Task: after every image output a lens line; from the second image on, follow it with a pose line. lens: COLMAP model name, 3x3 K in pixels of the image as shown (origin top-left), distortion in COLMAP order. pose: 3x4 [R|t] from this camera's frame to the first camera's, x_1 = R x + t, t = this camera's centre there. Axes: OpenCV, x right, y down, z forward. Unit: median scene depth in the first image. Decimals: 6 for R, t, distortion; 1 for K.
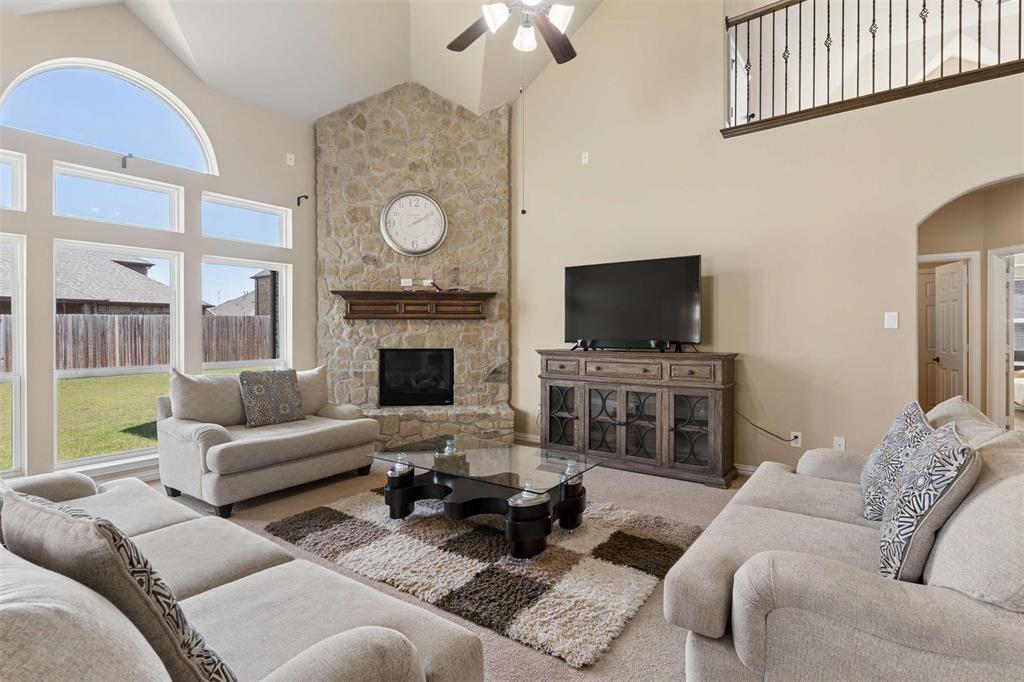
lens RADIAL K [[495.0, 0, 509.2], [0, 495.0, 336.6], [0, 0, 1]] dist [-0.000125, 0.000163]
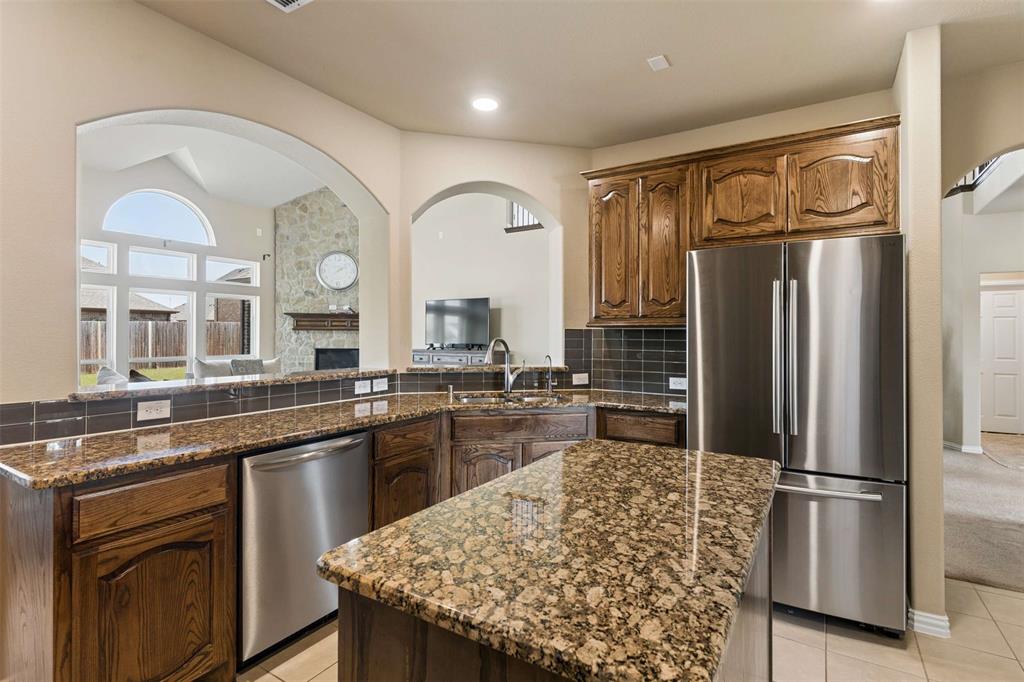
lens RADIAL K [[495.0, 0, 516.1], [0, 495.0, 340.3], [0, 0, 1]] dist [-0.000125, 0.000163]
pose [[0.997279, 0.004166, 0.073597, 0.273964], [-0.003524, 0.999955, -0.008852, 0.009866], [-0.073631, 0.008569, 0.997249, -0.661615]]
